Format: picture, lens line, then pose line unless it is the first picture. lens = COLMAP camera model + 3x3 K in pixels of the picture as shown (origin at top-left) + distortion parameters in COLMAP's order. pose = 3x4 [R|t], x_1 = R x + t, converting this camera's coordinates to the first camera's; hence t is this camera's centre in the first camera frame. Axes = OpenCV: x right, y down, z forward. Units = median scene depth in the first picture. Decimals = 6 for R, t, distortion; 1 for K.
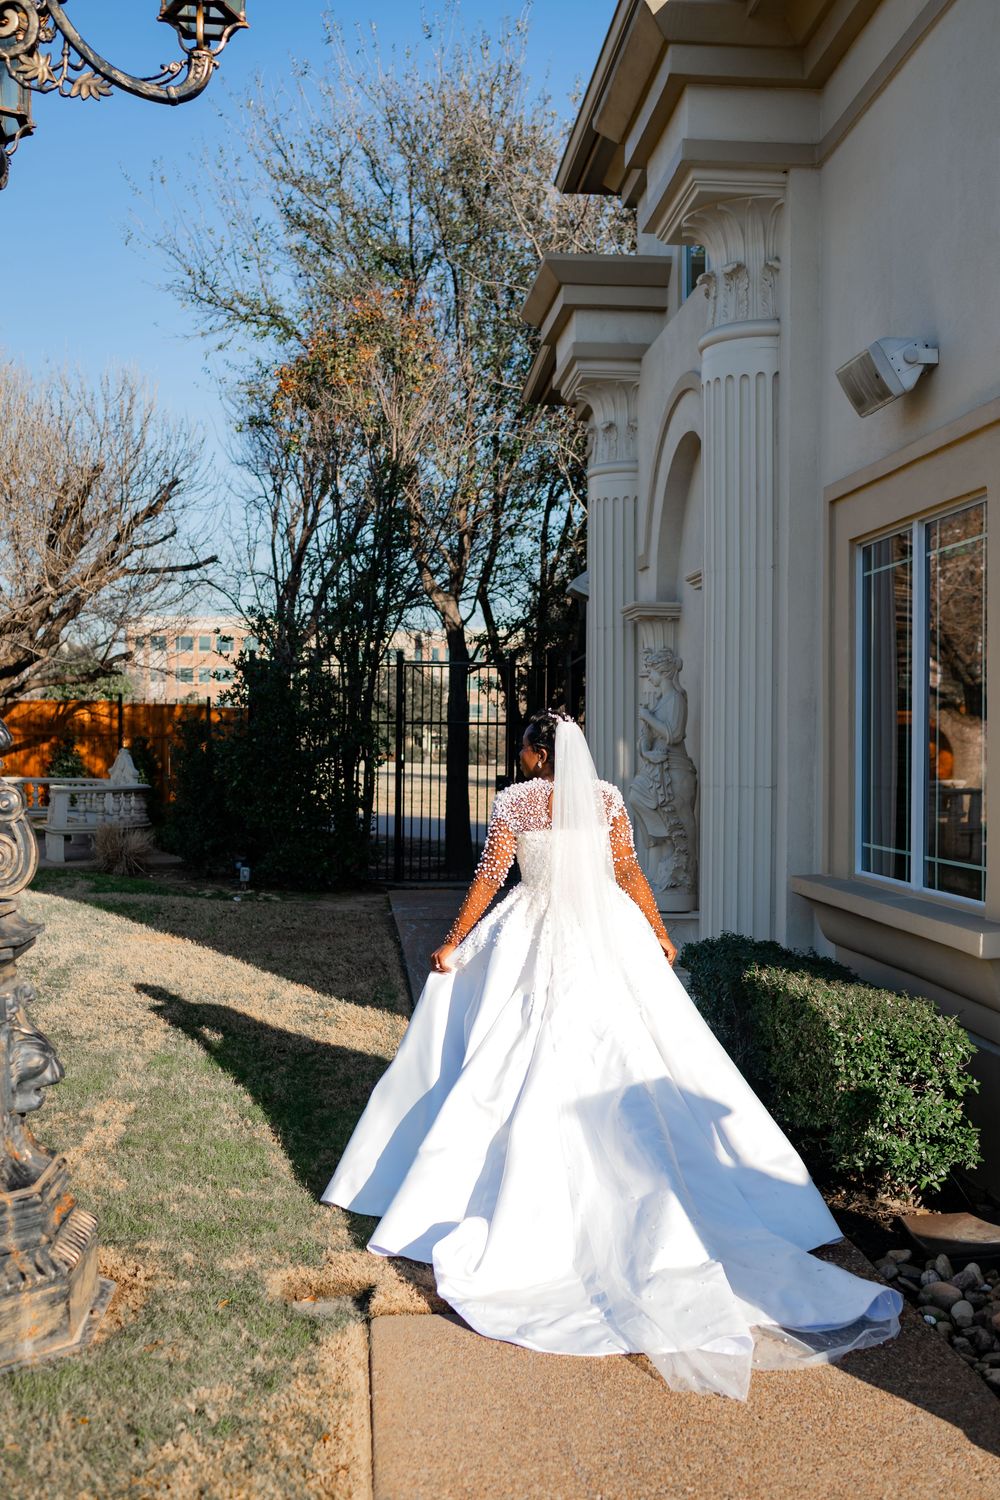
lens RADIAL K [[1489.3, 0, 466.4], [0, 1489.3, 751.9], [0, 0, 1]] dist [-0.002903, 0.000000]
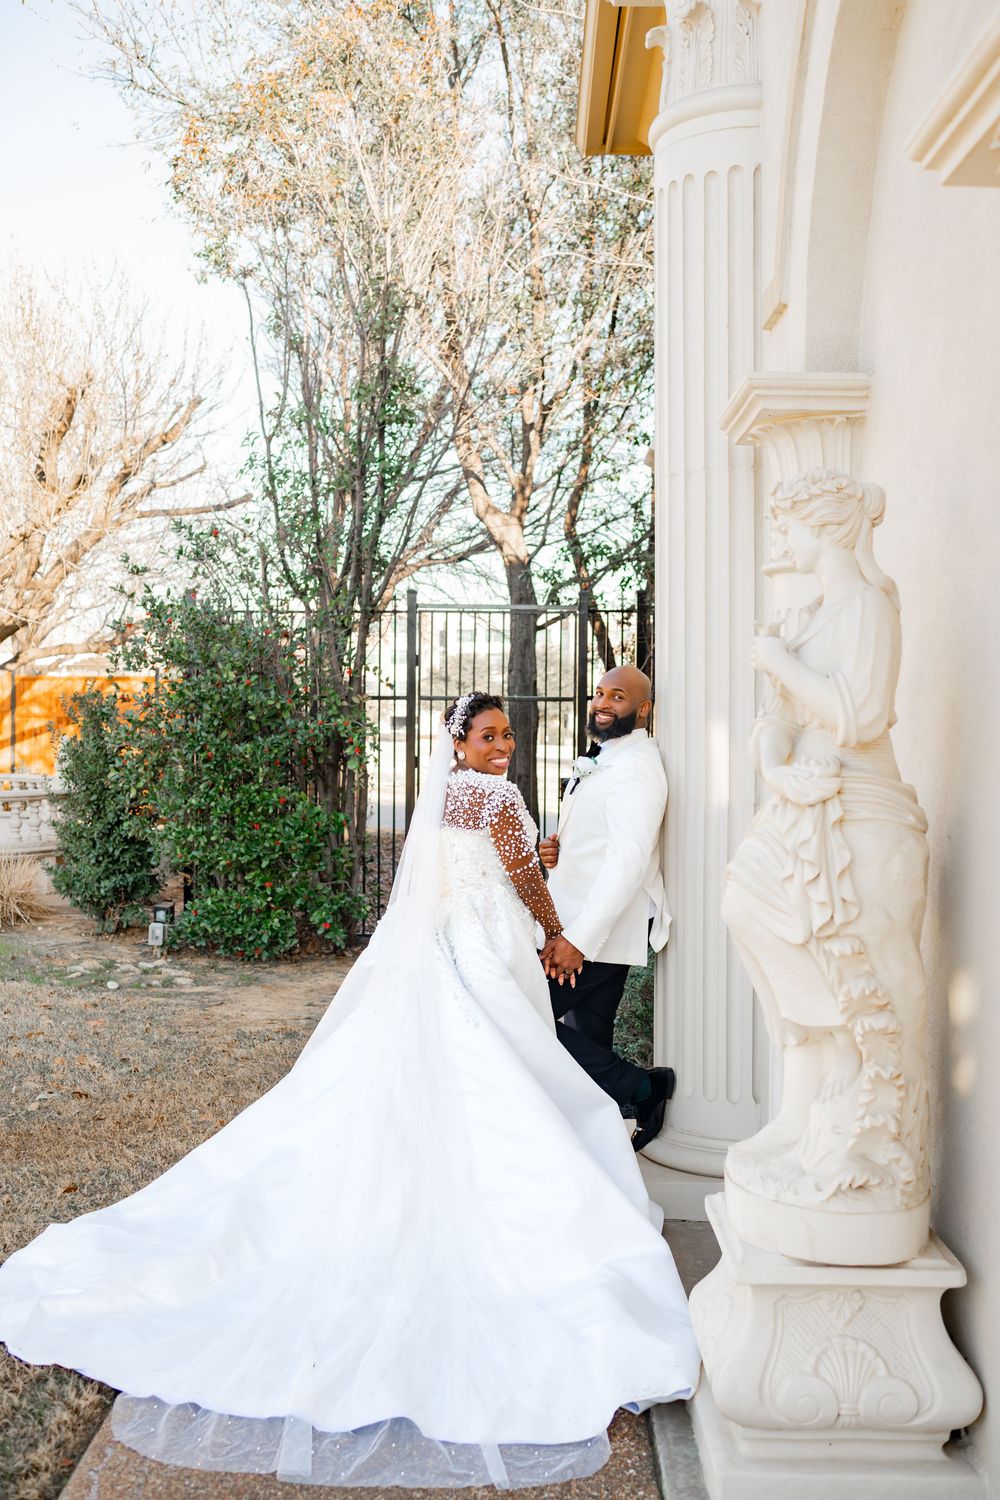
lens RADIAL K [[1489.3, 0, 499.3], [0, 1489.3, 748.0], [0, 0, 1]] dist [-0.002903, 0.000000]
pose [[0.996986, -0.001992, -0.077558, 0.048139], [0.002799, 0.999943, 0.010295, -0.004405], [0.077533, -0.010481, 0.996935, 0.374555]]
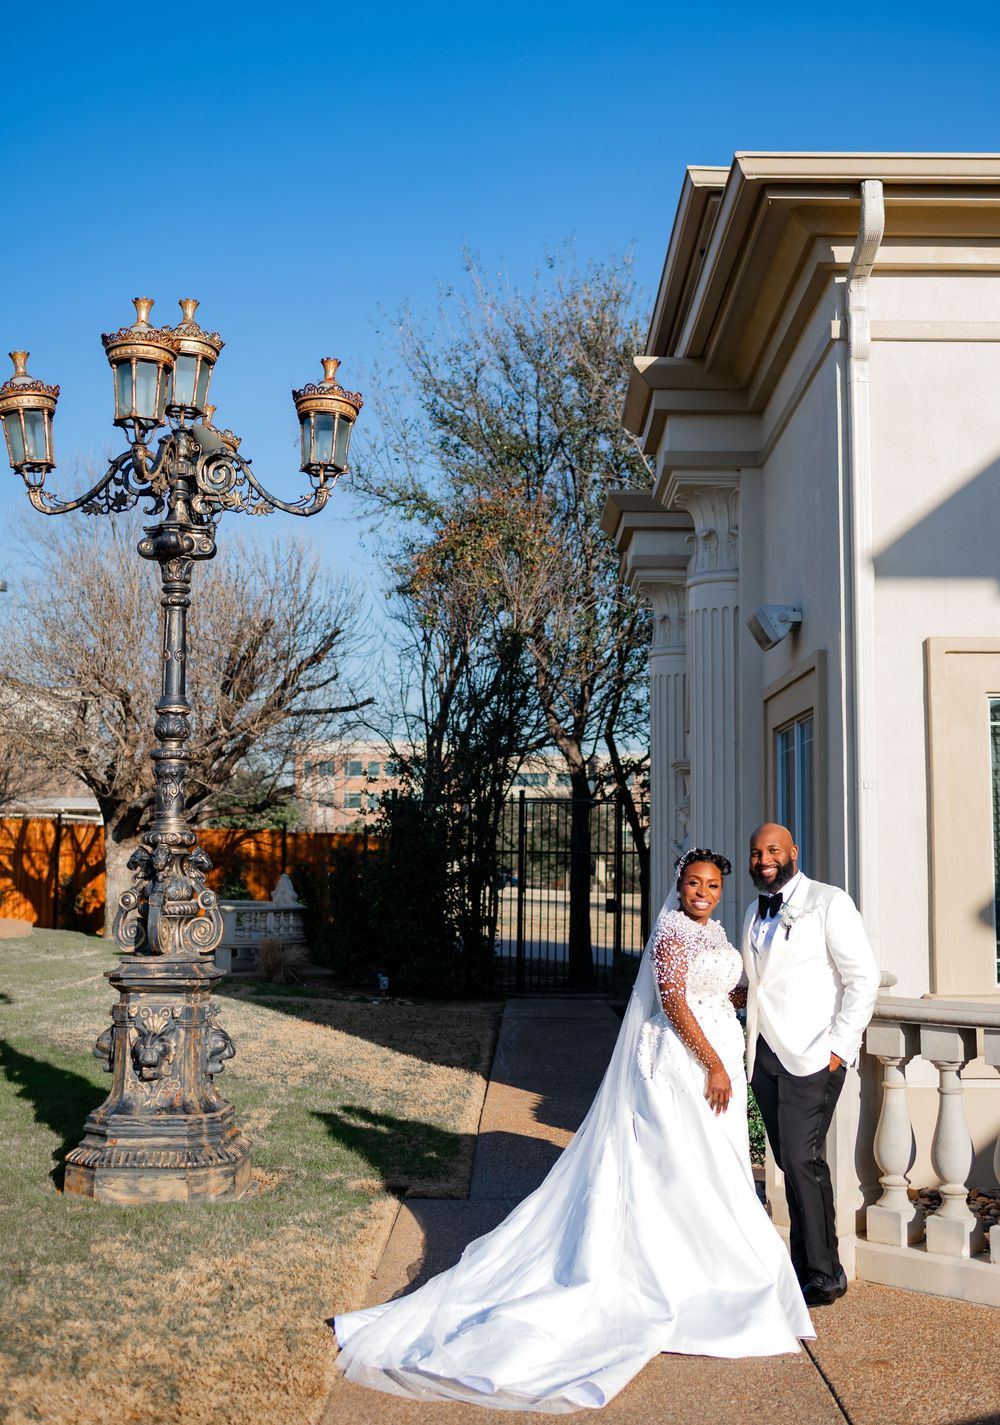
lens RADIAL K [[1553.8, 0, 500.3], [0, 1553.8, 714.8], [0, 0, 1]] dist [0.030604, 0.000000]
pose [[0.995703, -0.003792, -0.092528, 0.053750], [-0.006109, 0.994295, -0.106486, 0.002716], [0.092404, 0.106593, 0.990000, -0.210541]]
